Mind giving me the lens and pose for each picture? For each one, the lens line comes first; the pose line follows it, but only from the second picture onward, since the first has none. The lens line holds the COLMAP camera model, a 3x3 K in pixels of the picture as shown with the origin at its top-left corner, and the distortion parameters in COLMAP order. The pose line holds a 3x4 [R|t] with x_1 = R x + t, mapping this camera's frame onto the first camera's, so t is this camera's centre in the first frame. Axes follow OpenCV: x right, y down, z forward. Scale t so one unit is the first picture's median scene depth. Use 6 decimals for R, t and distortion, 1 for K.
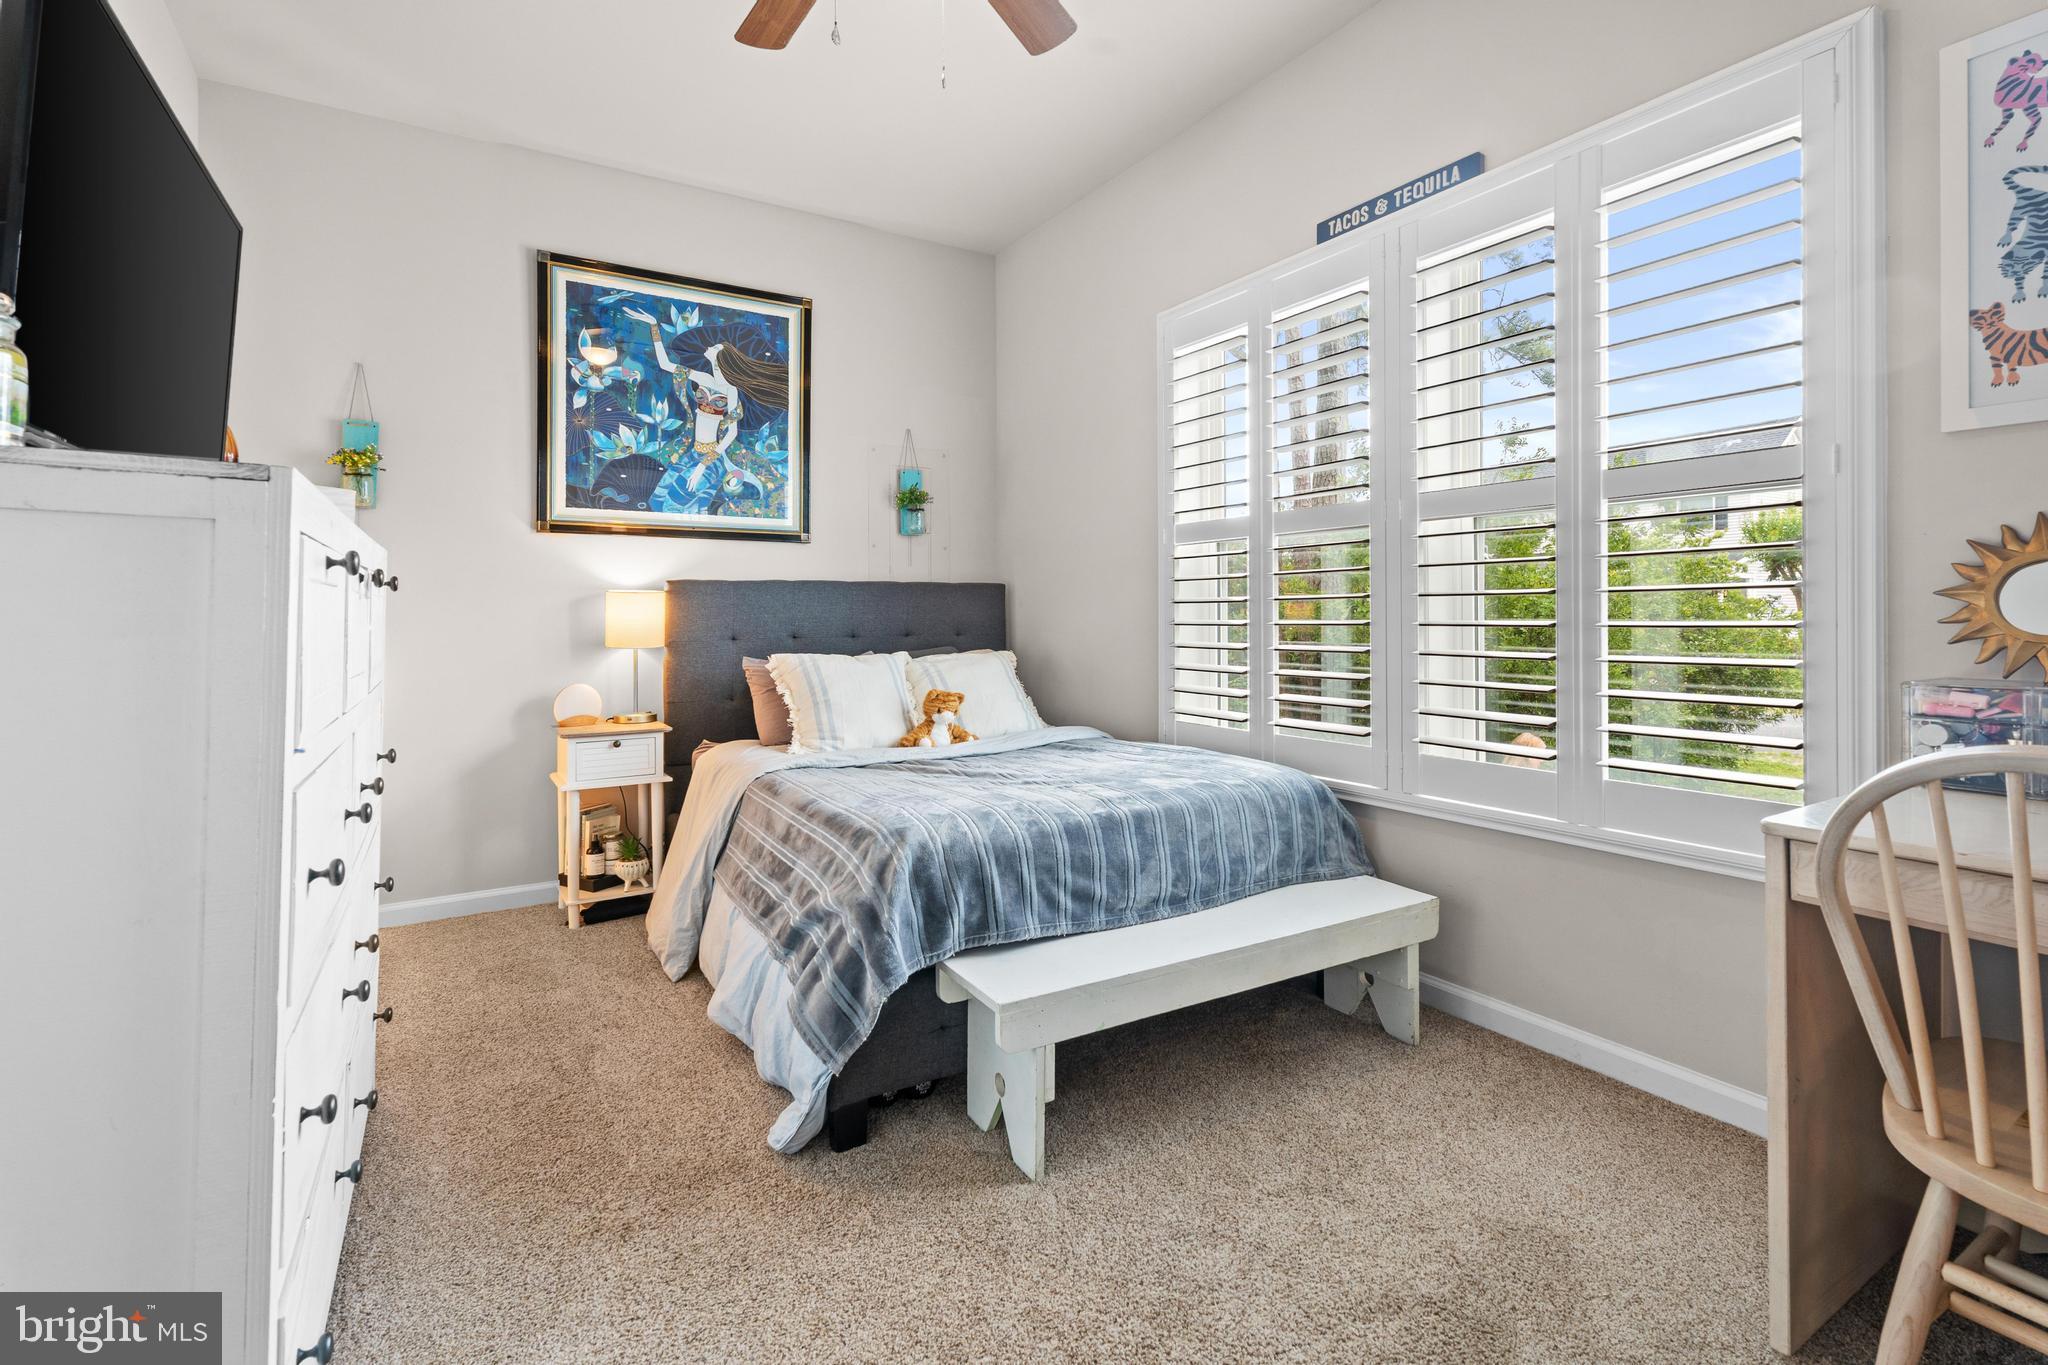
lens RADIAL K [[928.3, 0, 1020.5], [0, 928.3, 623.3], [0, 0, 1]] dist [0.001082, 0.001023]
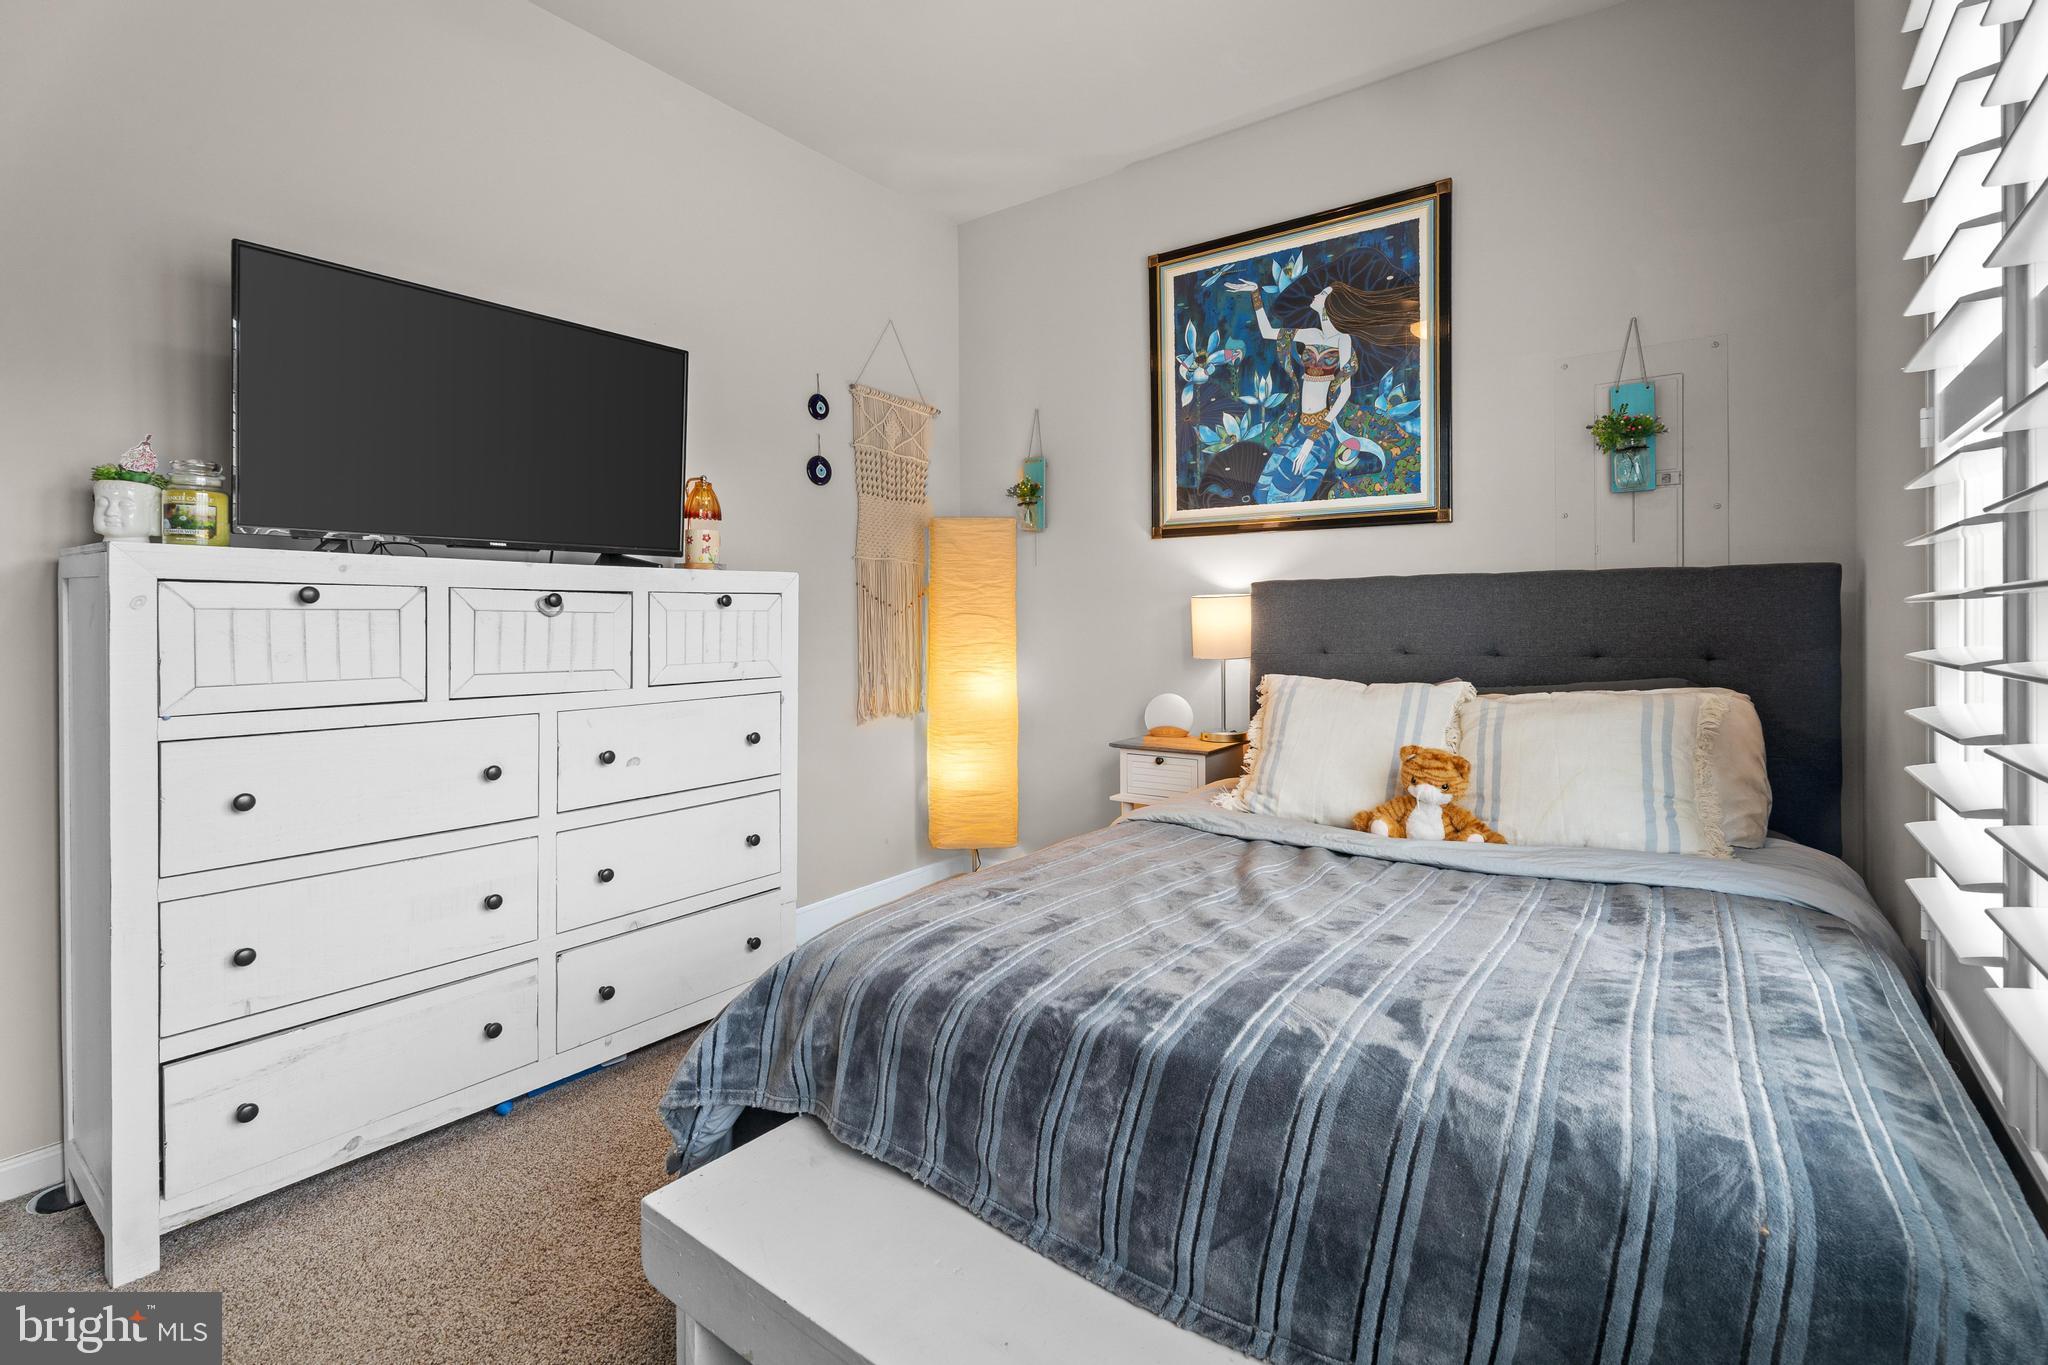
lens RADIAL K [[928.3, 0, 1020.5], [0, 928.3, 623.3], [0, 0, 1]] dist [0.001082, 0.001023]
pose [[0.385733, 0.006524, -0.922587, 0.326214], [-0.012713, 0.999918, 0.001756, -0.006596], [0.922523, 0.011051, 0.385785, 0.454770]]
